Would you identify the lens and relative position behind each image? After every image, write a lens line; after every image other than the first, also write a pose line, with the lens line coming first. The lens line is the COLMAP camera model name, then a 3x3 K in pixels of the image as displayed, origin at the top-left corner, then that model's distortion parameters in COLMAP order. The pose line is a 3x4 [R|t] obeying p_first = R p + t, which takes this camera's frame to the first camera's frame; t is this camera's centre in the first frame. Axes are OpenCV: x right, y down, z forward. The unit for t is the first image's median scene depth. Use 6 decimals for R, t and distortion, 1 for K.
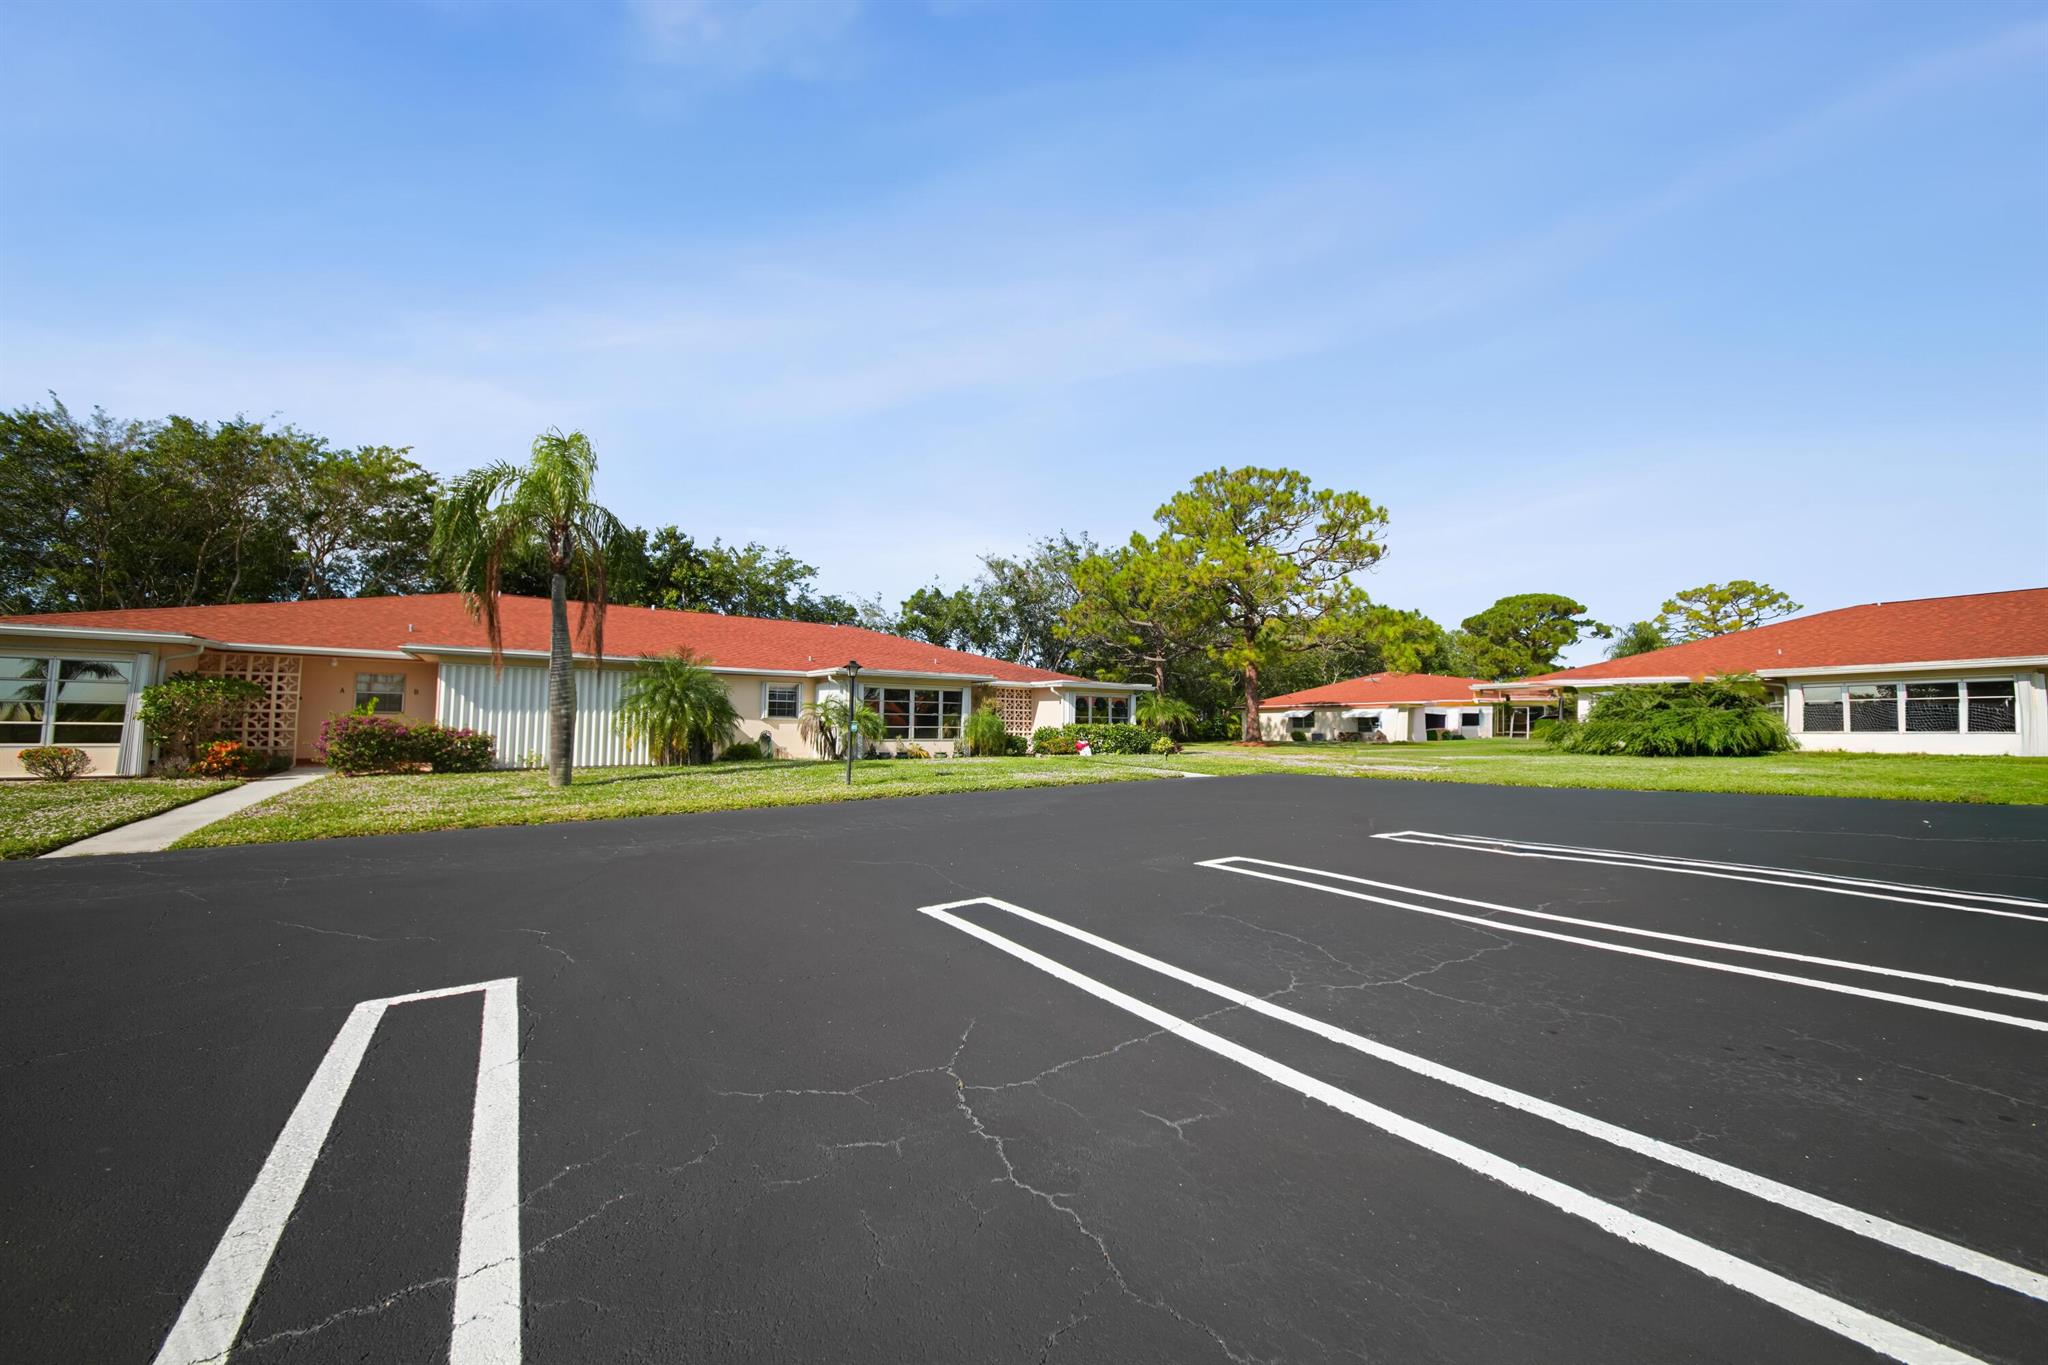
lens RADIAL K [[738.4, 0, 1018.5], [0, 738.4, 657.5], [0, 0, 1]] dist [0.020582, -0.010124]
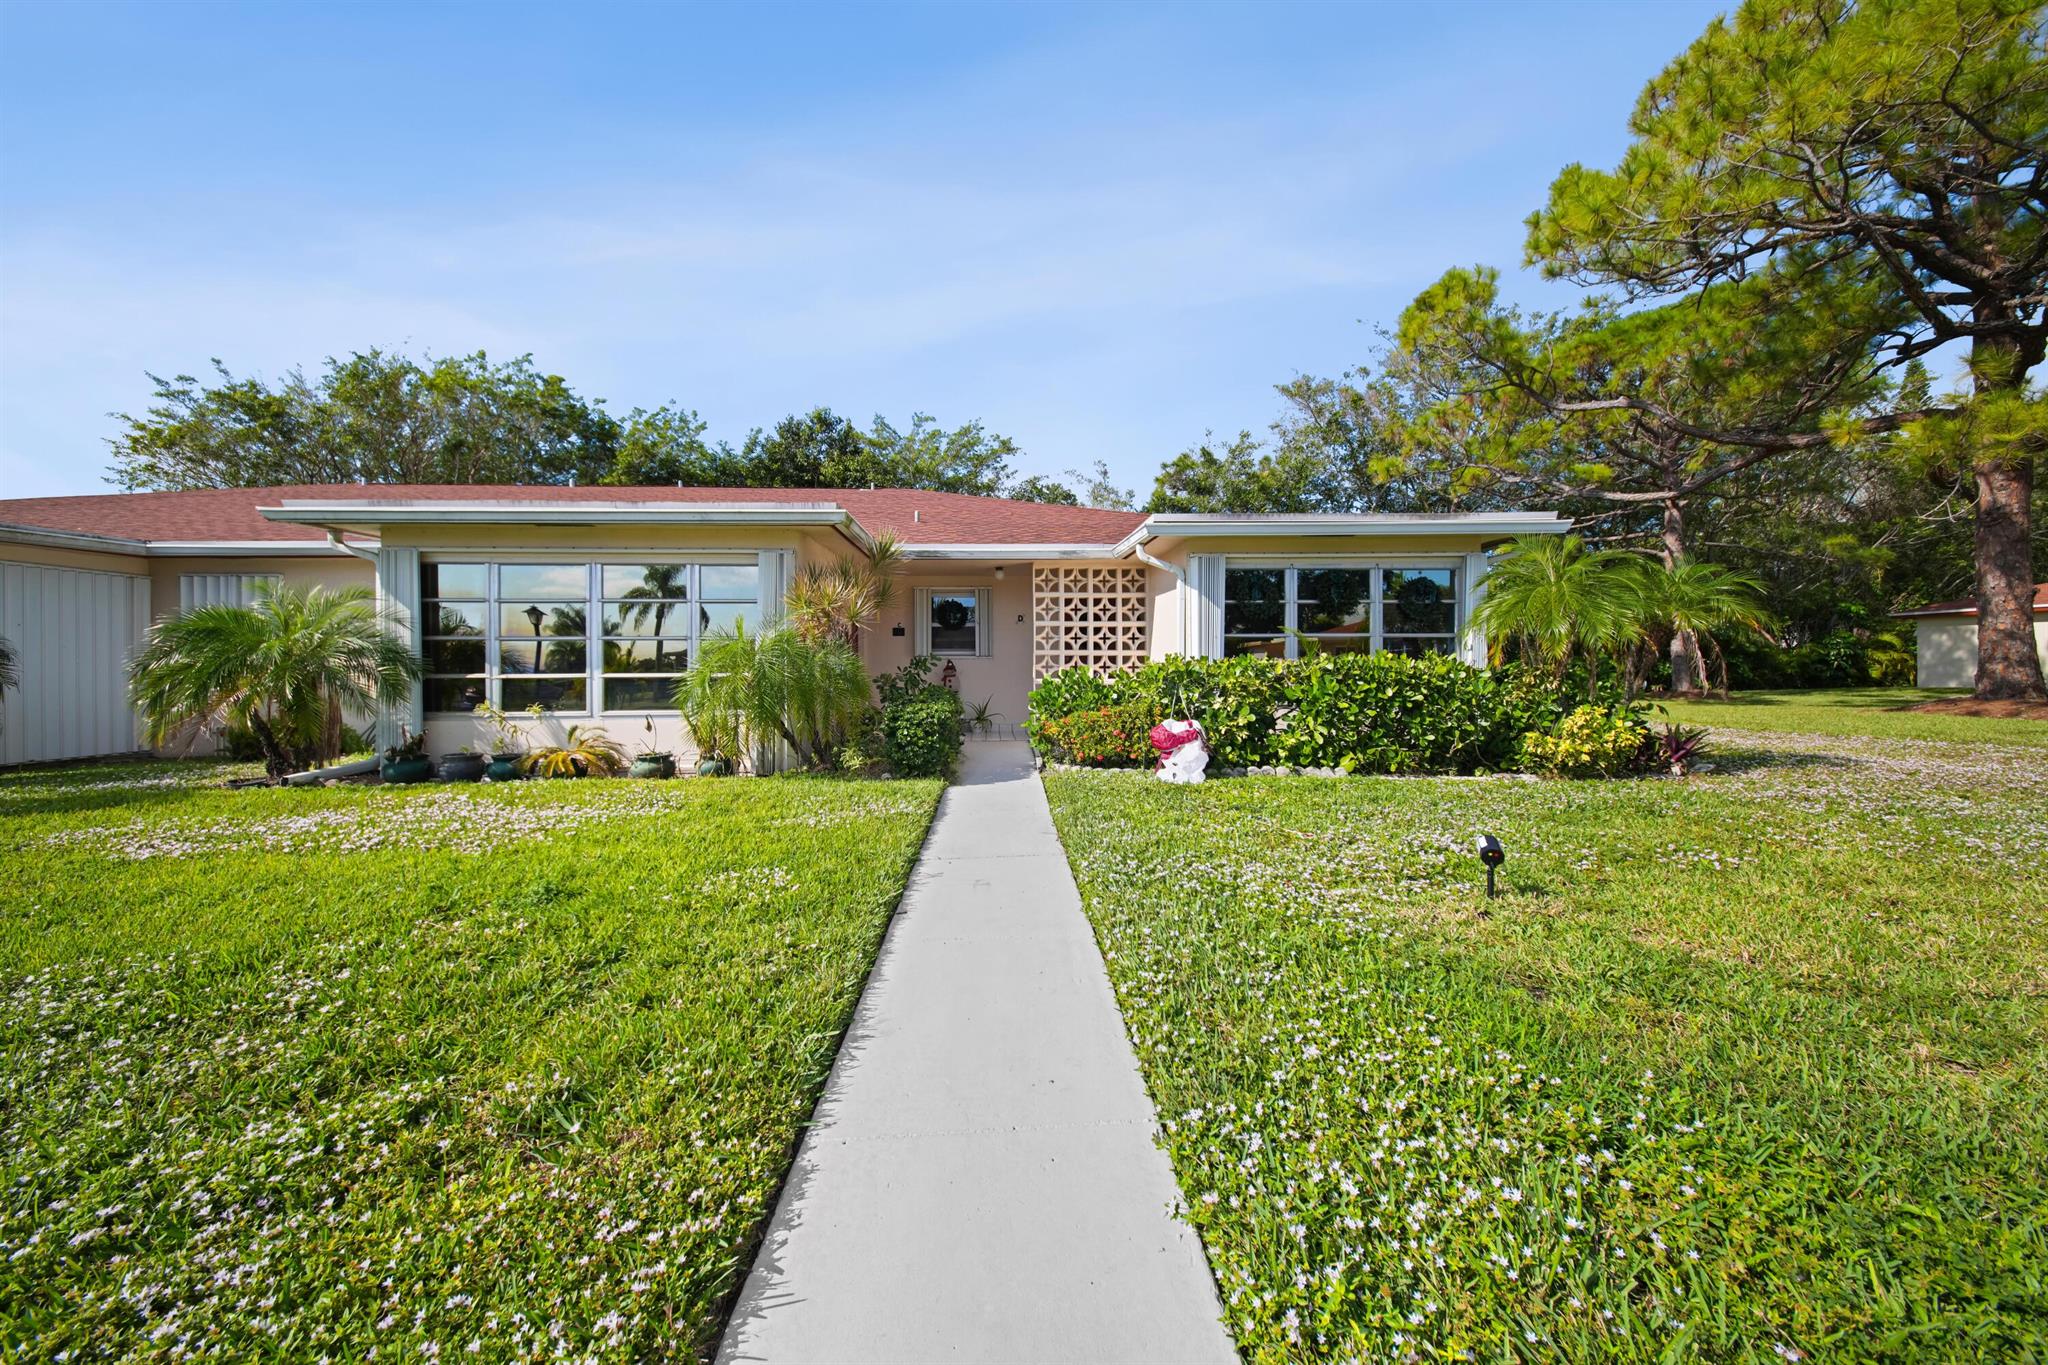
lens RADIAL K [[738.6, 0, 1018.5], [0, 738.6, 679.1], [0, 0, 1]] dist [0.024979, -0.008371]
pose [[0.849832, -0.005106, -0.527029, 0.157309], [0.062319, 0.993912, 0.090861, 0.062140], [0.523357, -0.110061, 0.844976, 0.660576]]
